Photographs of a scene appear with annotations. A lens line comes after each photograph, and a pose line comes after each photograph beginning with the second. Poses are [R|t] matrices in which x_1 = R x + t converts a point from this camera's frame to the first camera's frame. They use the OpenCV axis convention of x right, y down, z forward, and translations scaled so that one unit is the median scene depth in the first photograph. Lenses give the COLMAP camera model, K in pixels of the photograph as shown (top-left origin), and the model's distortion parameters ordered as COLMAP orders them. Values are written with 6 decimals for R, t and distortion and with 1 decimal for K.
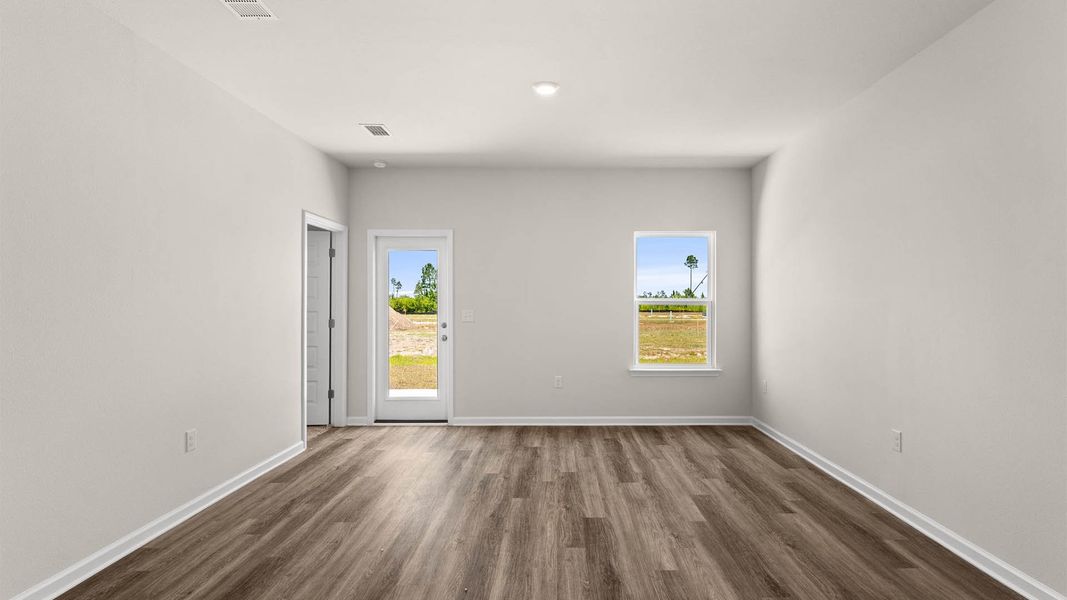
lens RADIAL K [[519.8, 0, 560.4], [0, 519.8, 301.4], [0, 0, 1]] dist [-0.002357, -0.000221]
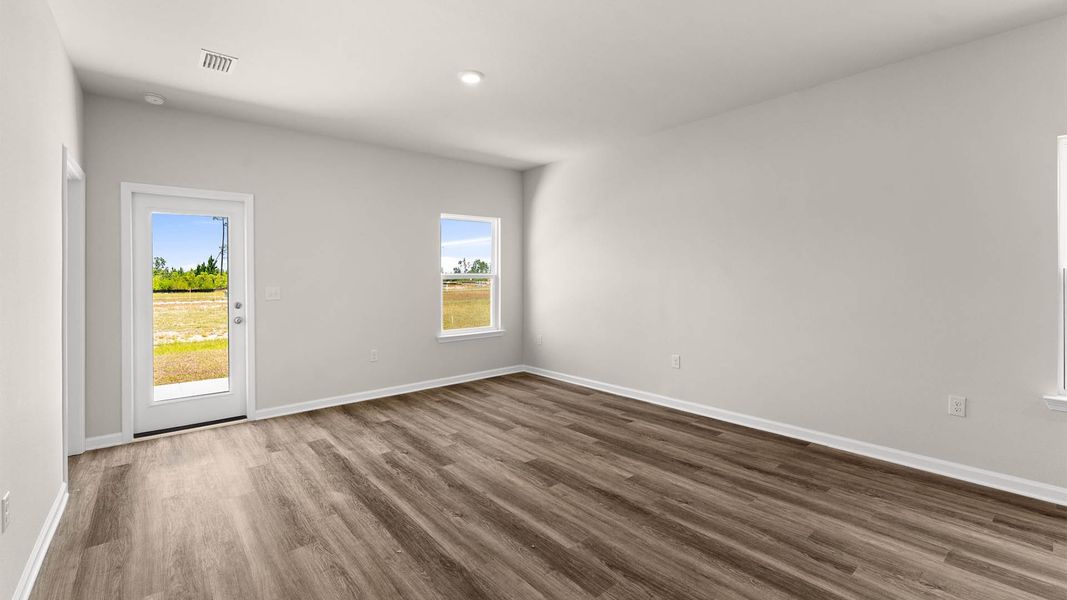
lens RADIAL K [[452.0, 0, 532.1], [0, 452.0, 276.8], [0, 0, 1]] dist [-0.001246, 0.000014]
pose [[0.771677, -0.008057, 0.635964, -0.355285], [0.007968, 0.999964, 0.003000, 0.000897], [-0.635965, 0.002752, 0.771713, 0.133827]]
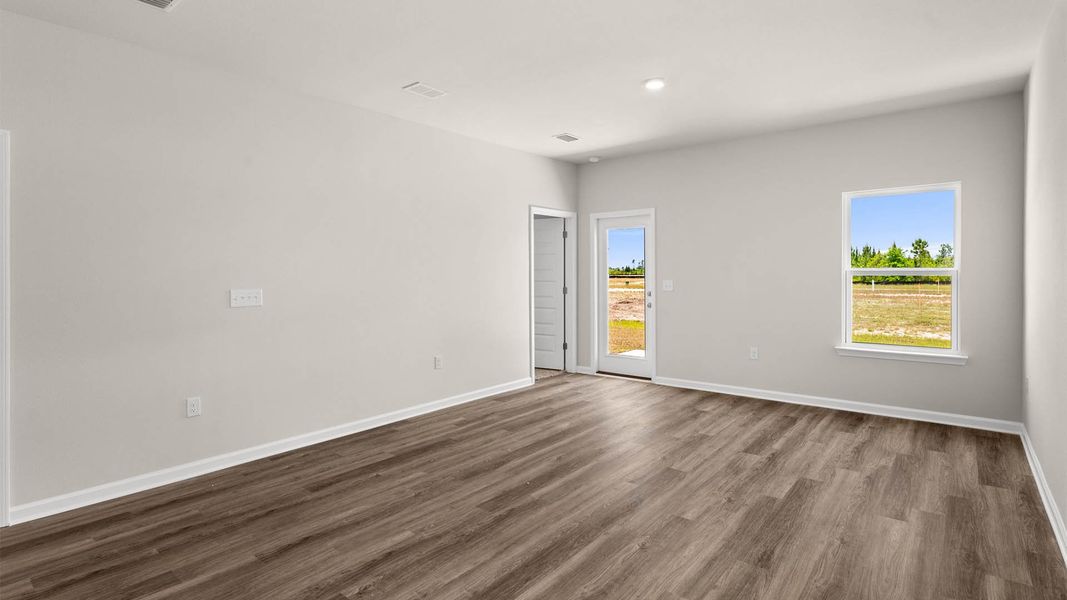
lens RADIAL K [[522.1, 0, 539.8], [0, 522.1, 279.4], [0, 0, 1]] dist [-0.000246, 0.000091]
pose [[0.774145, 0.002866, -0.633001, 0.335069], [0.008677, 0.999848, 0.015138, -0.004752], [0.632948, -0.017211, 0.774003, -0.022596]]
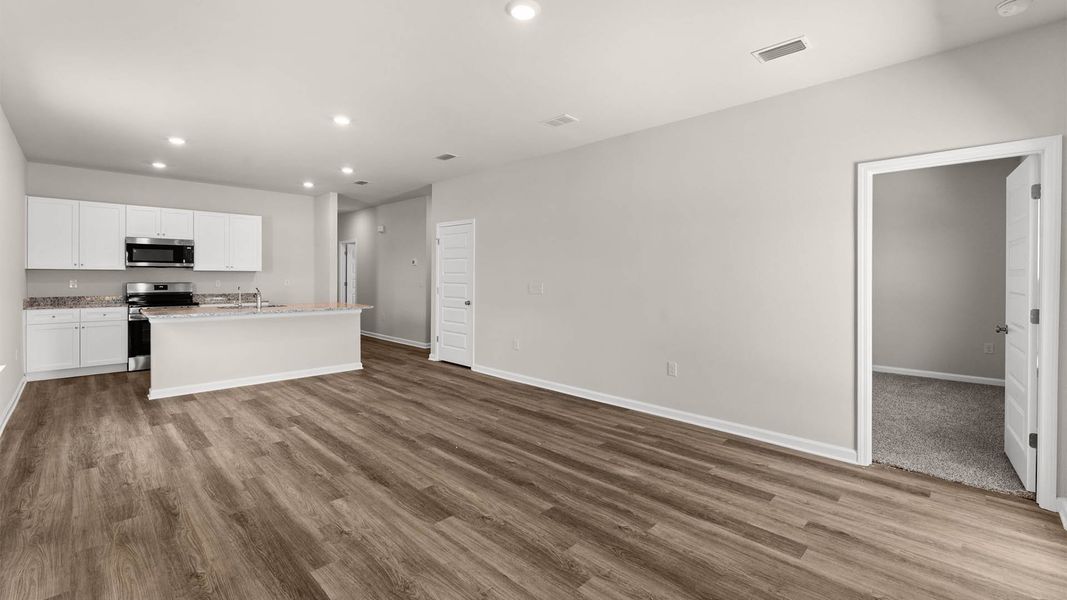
lens RADIAL K [[452.0, 0, 532.1], [0, 452.0, 276.8], [0, 0, 1]] dist [-0.001246, 0.000014]
pose [[-0.712388, -0.004253, -0.701773, 0.309861], [-0.003819, 0.999990, -0.002182, 0.003346], [0.701775, 0.001126, -0.712398, 1.023558]]
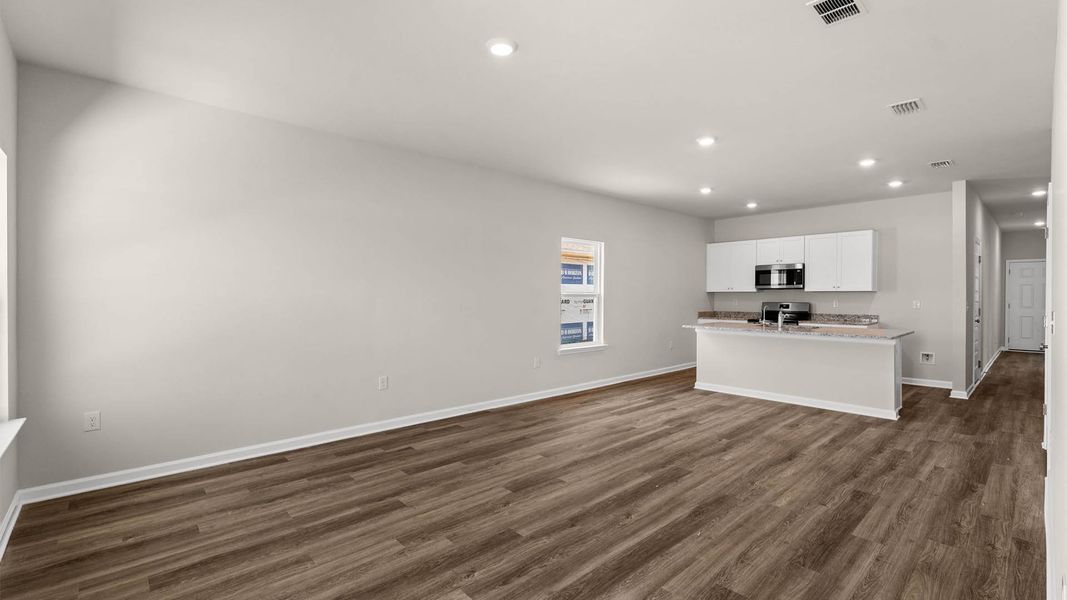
lens RADIAL K [[464.5, 0, 533.5], [0, 464.5, 300.0], [0, 0, 1]] dist [-0.000149, 0.000020]
pose [[-0.666198, -0.009050, 0.745720, -0.436590], [-0.003192, 0.999952, 0.009283, 0.002100], [-0.745768, 0.003804, -0.666195, 1.002080]]
